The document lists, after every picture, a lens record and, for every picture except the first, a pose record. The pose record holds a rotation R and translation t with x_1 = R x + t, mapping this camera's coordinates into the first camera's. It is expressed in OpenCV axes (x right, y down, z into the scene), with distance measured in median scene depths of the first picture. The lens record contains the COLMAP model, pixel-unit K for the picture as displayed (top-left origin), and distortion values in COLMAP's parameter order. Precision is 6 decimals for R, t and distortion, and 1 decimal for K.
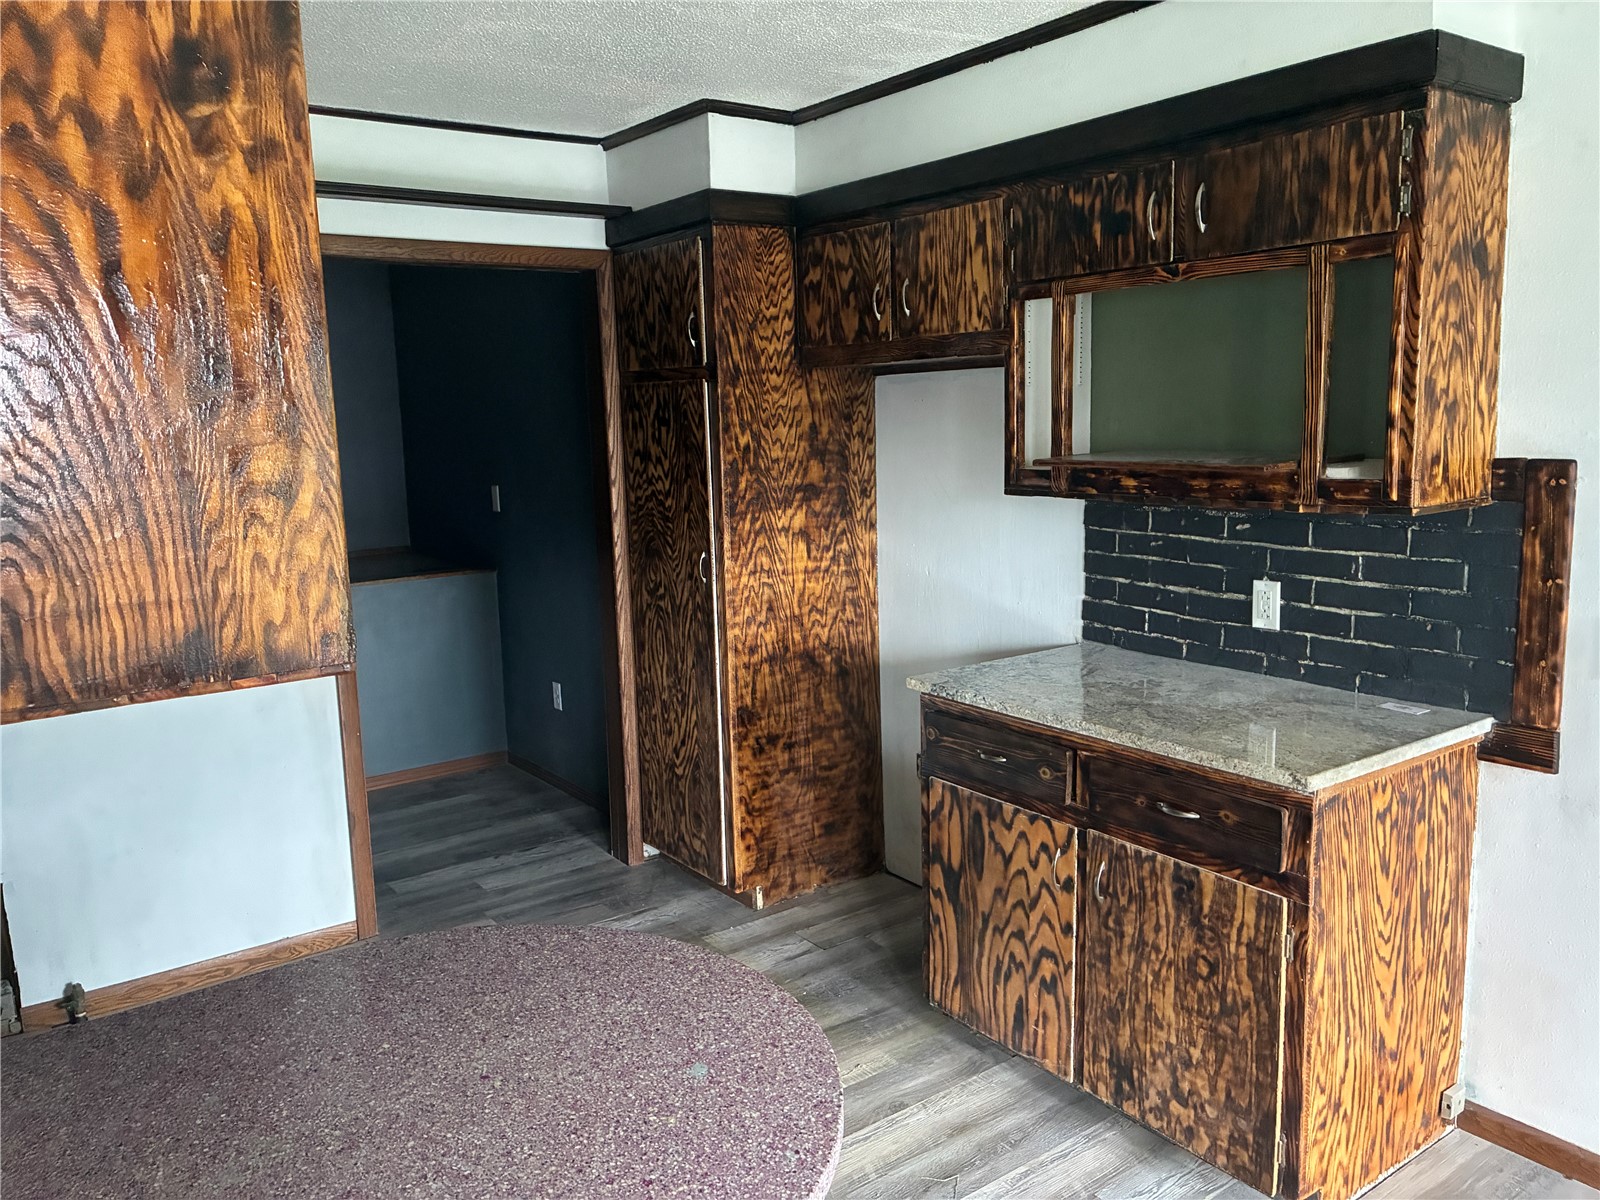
lens RADIAL K [[1211.4, 0, 805.9], [0, 1211.4, 595.5], [0, 0, 1]] dist [0.066308, -0.086315]
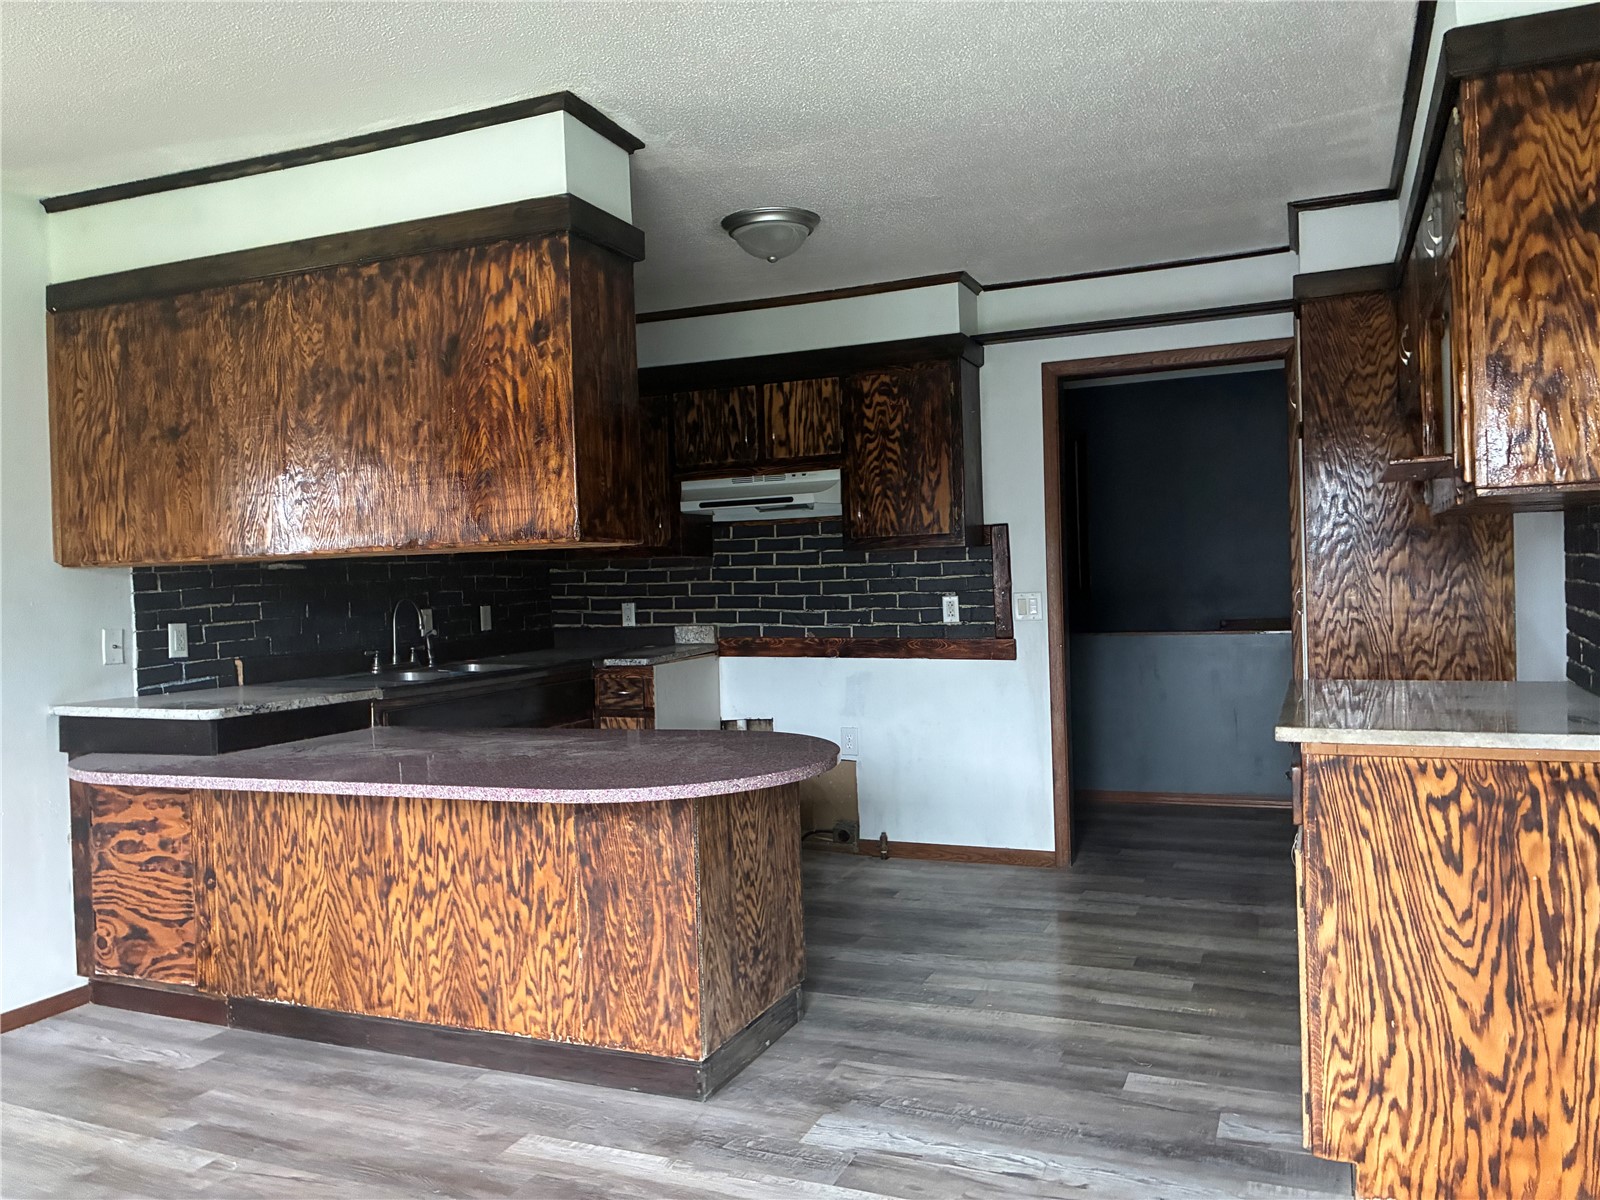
lens RADIAL K [[1202.9, 0, 804.0], [0, 1202.9, 608.8], [0, 0, 1]] dist [0.054013, -0.078811]
pose [[0.510327, 0.032142, -0.859380, 0.928825], [-0.114806, 0.992903, -0.031039, 0.102288], [0.852283, 0.114502, 0.510395, 0.046813]]
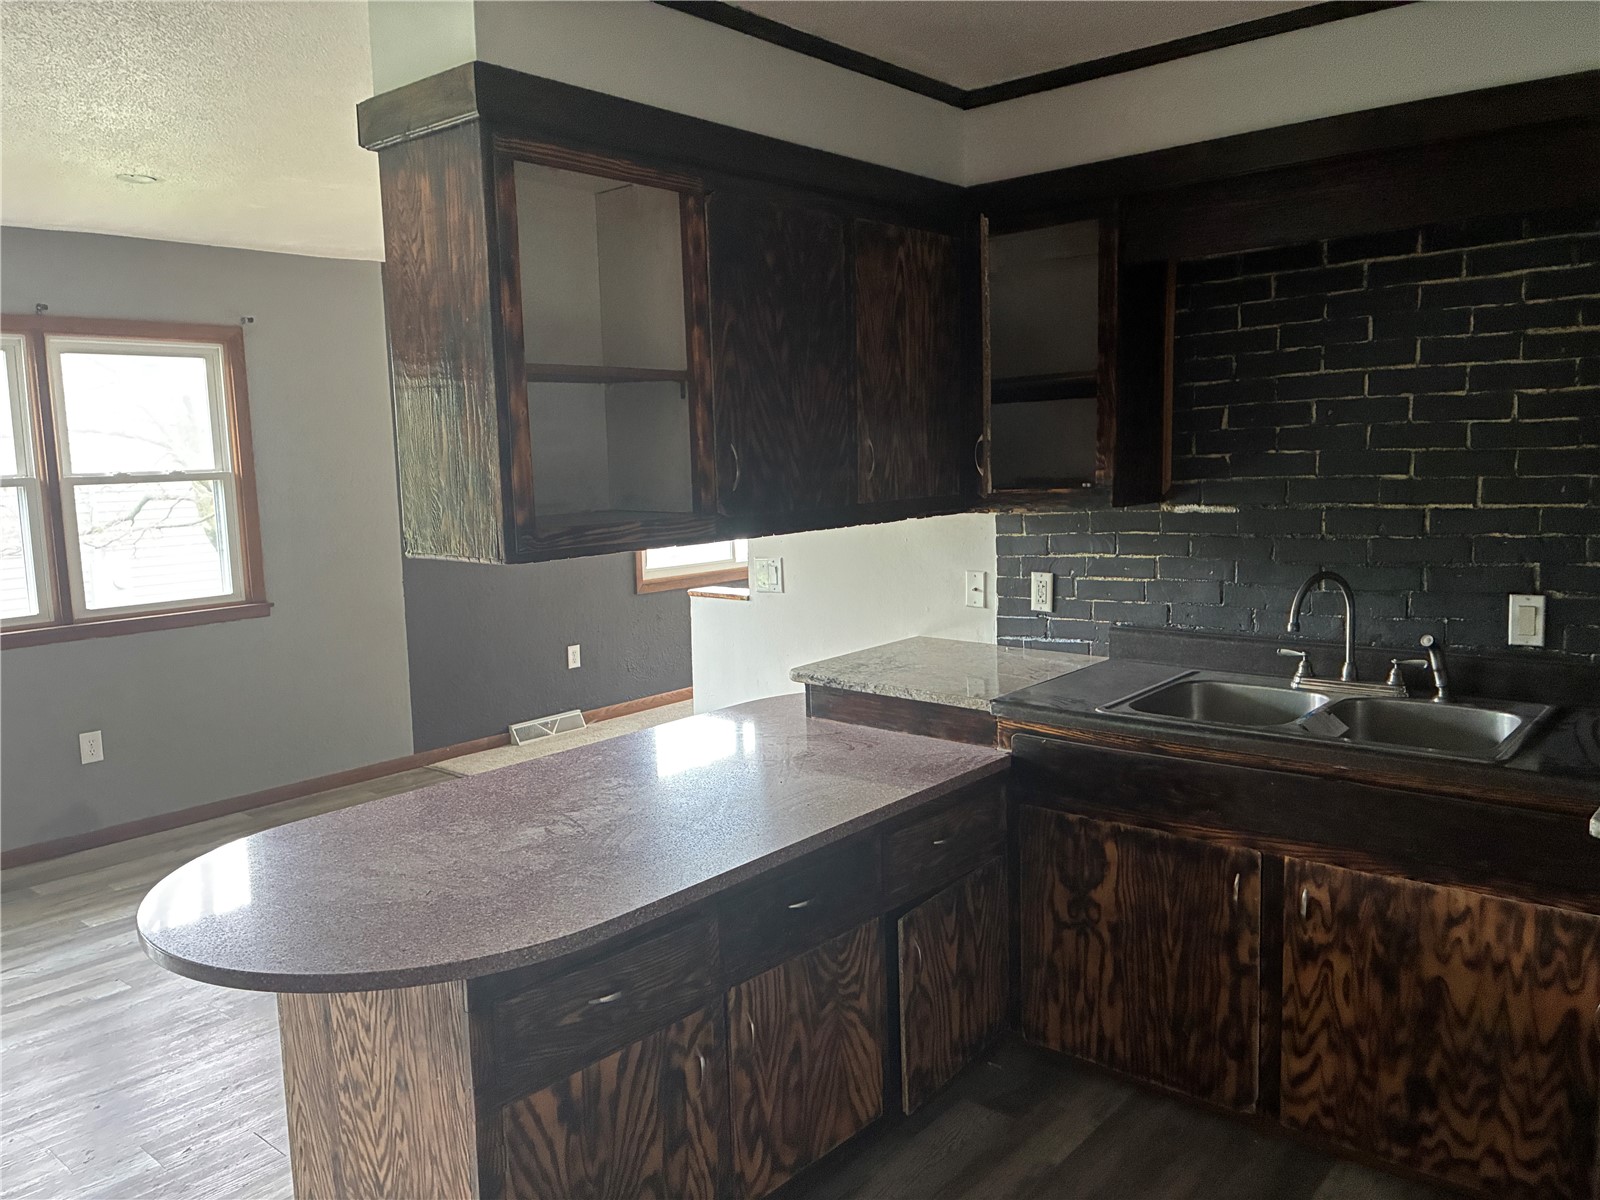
lens RADIAL K [[1202.9, 0, 804.0], [0, 1202.9, 608.8], [0, 0, 1]] dist [0.054013, -0.078811]
pose [[-0.974353, 0.085058, -0.208331, -0.268189], [0.021989, 0.957368, 0.288033, -0.191547], [0.223949, 0.276064, -0.934685, 1.372127]]
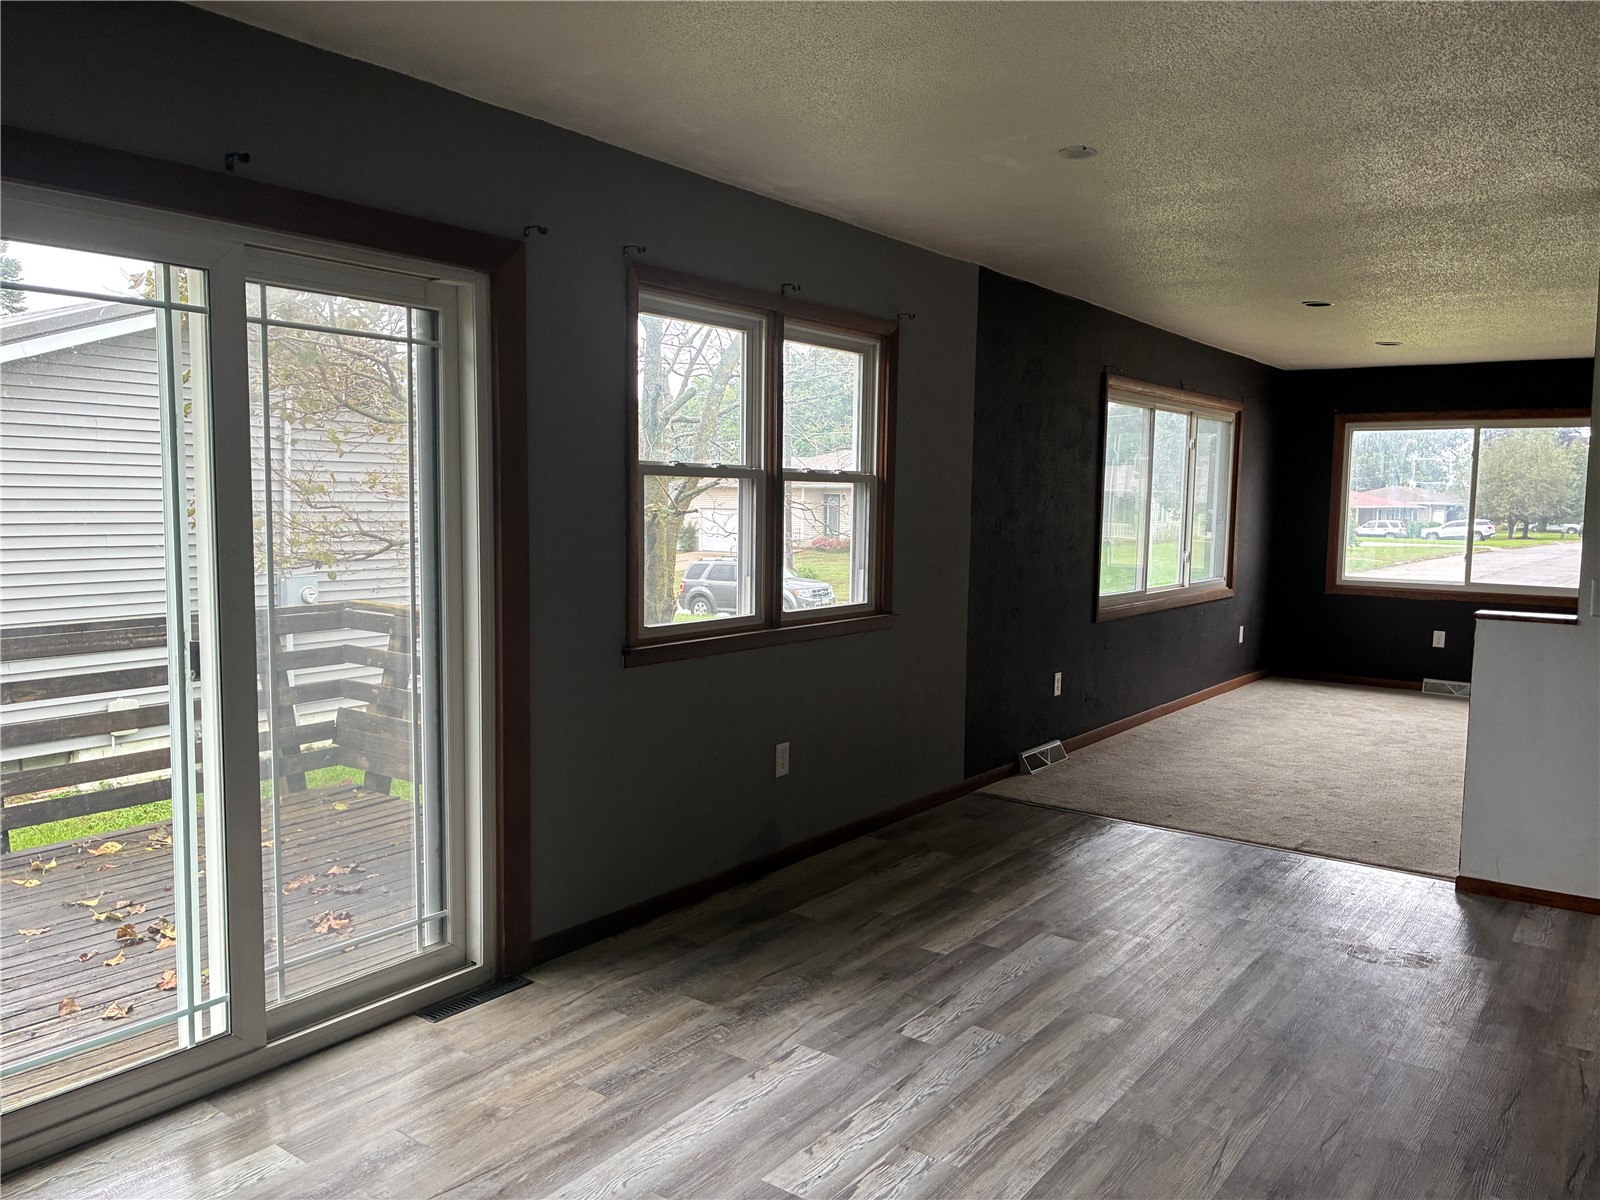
lens RADIAL K [[1202.9, 0, 804.0], [0, 1202.9, 608.8], [0, 0, 1]] dist [0.054013, -0.078811]
pose [[-0.955400, 0.041234, -0.292423, 0.902967], [-0.034848, 0.967544, 0.250287, -0.115111], [0.293253, 0.249315, -0.922954, 0.982844]]
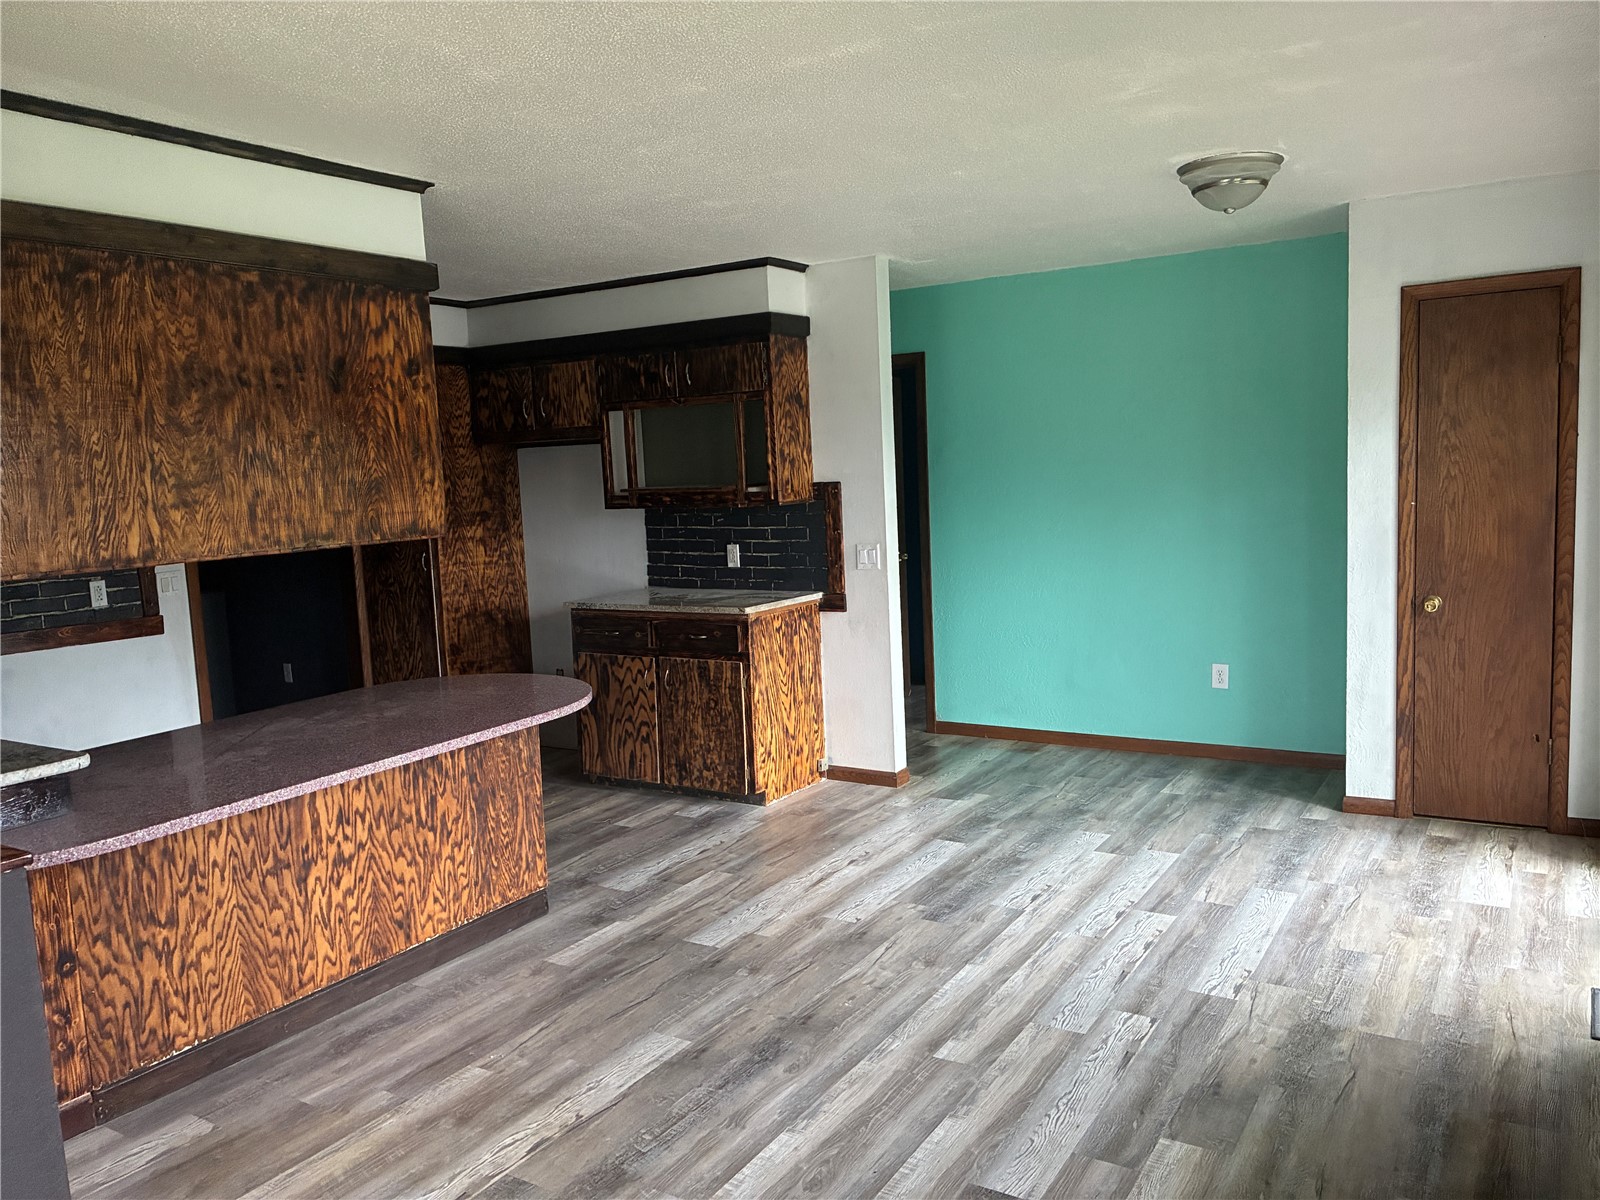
lens RADIAL K [[1192.6, 0, 809.8], [0, 1192.6, 604.0], [0, 0, 1]] dist [0.074164, -0.104701]
pose [[0.927738, -0.056090, 0.368993, -0.296807], [0.074733, 0.996538, -0.036415, 0.195549], [-0.365673, 0.061359, 0.928718, -1.070118]]
